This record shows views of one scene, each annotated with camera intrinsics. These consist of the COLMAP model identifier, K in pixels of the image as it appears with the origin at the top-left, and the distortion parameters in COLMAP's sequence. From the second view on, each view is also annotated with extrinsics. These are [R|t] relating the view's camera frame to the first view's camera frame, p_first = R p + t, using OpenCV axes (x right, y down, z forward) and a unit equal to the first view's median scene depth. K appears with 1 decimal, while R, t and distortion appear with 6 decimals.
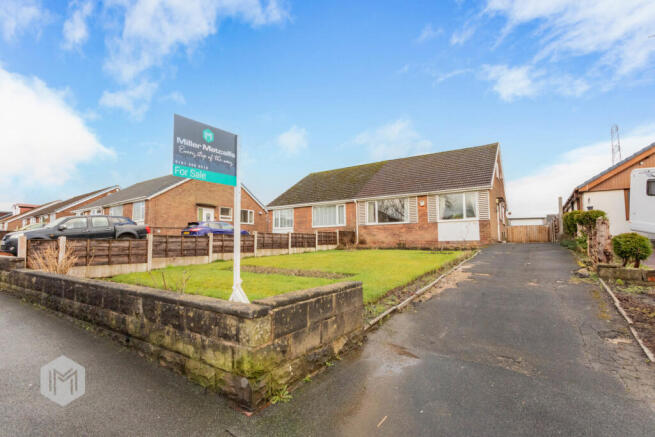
lens RADIAL K [[330.1, 0, 322.9], [0, 330.1, 221.0], [0, 0, 1]] dist [0.000523, 0.001267]
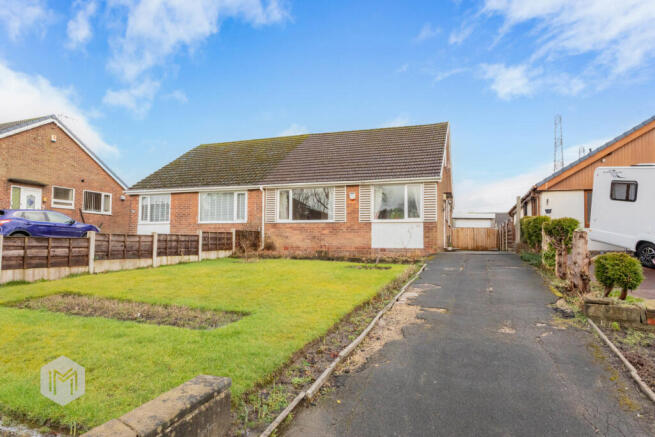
lens RADIAL K [[427.1, 0, 329.4], [0, 427.1, 219.9], [0, 0, 1]] dist [-0.003786, 0.002472]
pose [[0.970073, 0.029499, 0.241014, 0.026433], [-0.034182, 0.999299, 0.015272, -0.014664], [-0.240395, -0.023054, 0.970401, 0.099917]]
